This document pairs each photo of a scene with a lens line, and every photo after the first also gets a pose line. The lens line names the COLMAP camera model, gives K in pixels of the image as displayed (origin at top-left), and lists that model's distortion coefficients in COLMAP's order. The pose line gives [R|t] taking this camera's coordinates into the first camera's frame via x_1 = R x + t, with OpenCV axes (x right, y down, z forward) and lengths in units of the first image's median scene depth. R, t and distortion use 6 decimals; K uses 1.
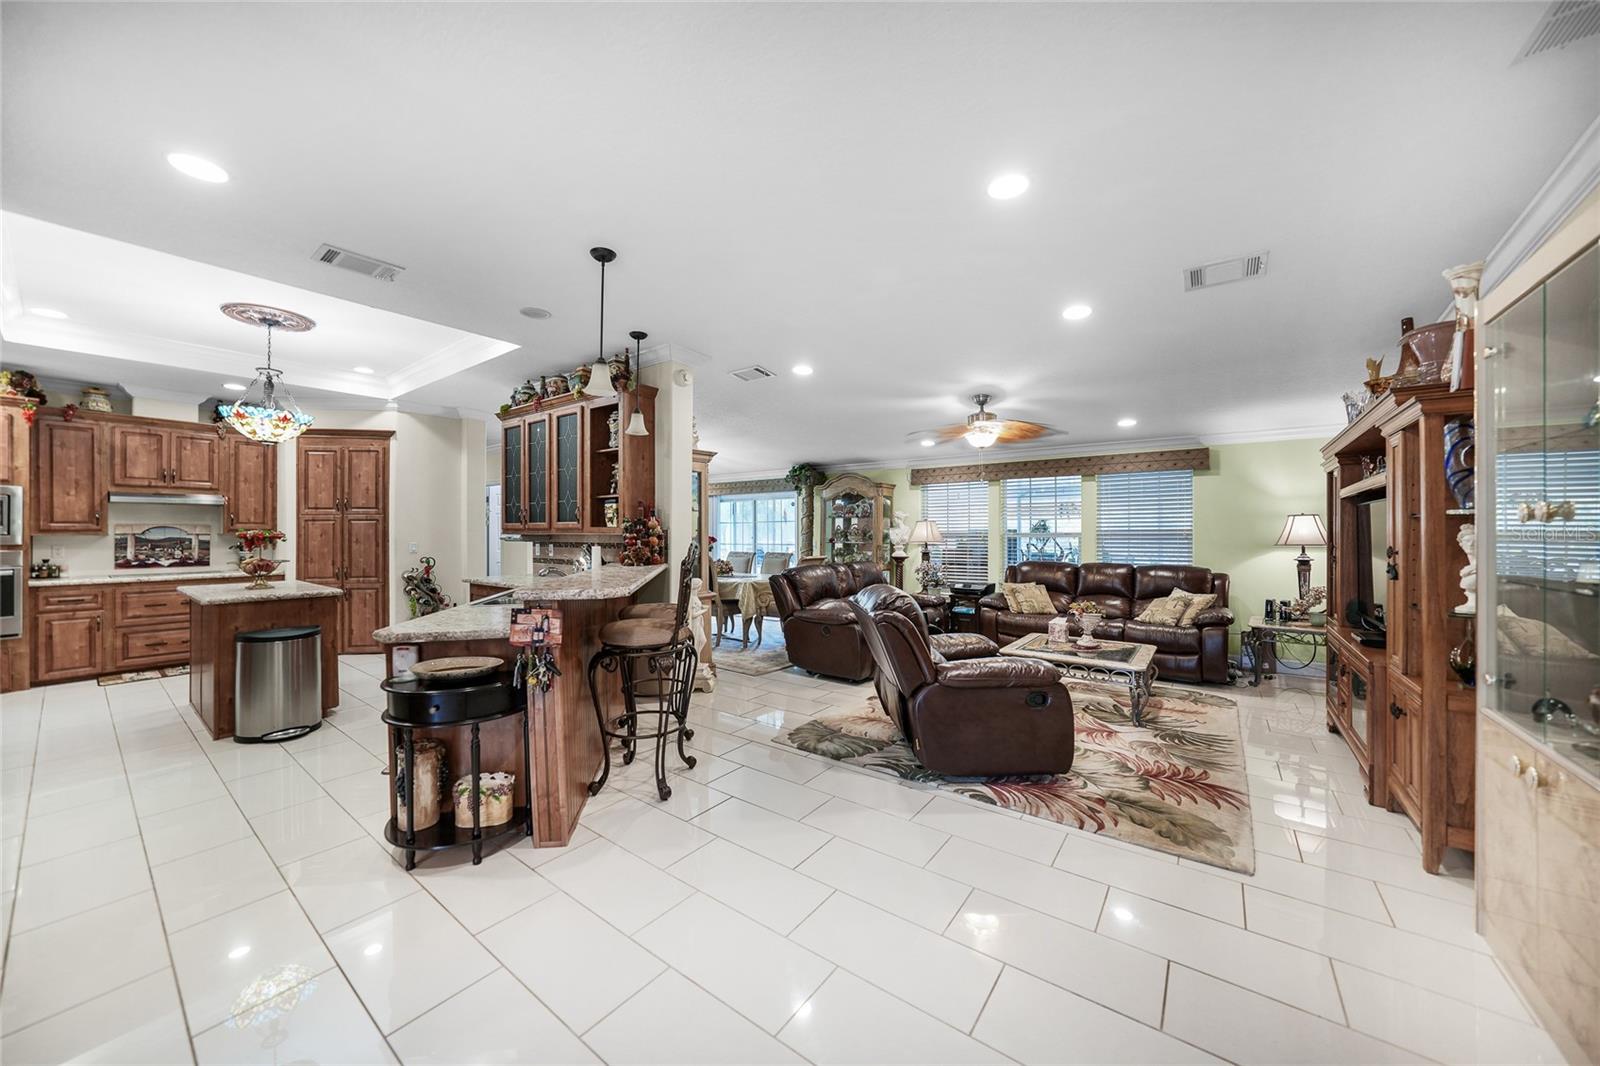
lens RADIAL K [[559.9, 0, 800.2], [0, 559.9, 528.8], [0, 0, 1]] dist [-0.030014, 0.007525]
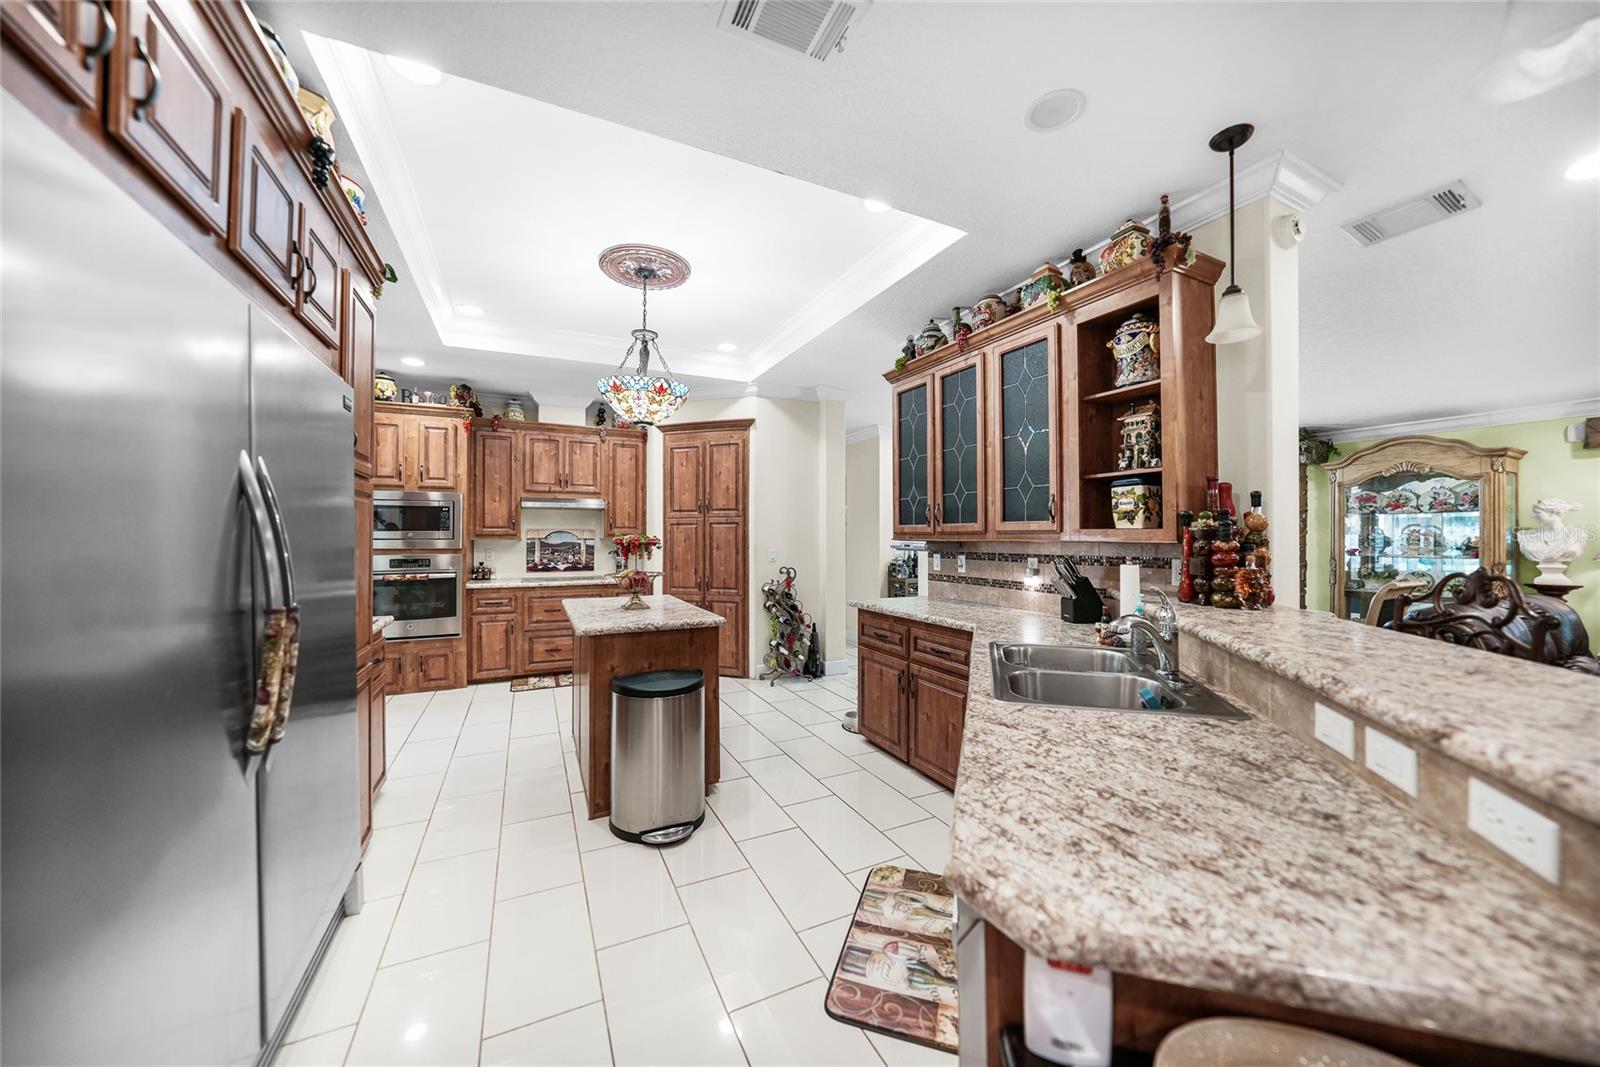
lens RADIAL K [[556.6, 0, 803.6], [0, 556.6, 530.4], [0, 0, 1]] dist [-0.026916, 0.006960]
pose [[0.889759, -0.003531, -0.456416, -0.321650], [0.000599, 0.999978, -0.006569, 0.001284], [0.456430, 0.005572, 0.889742, 0.315642]]
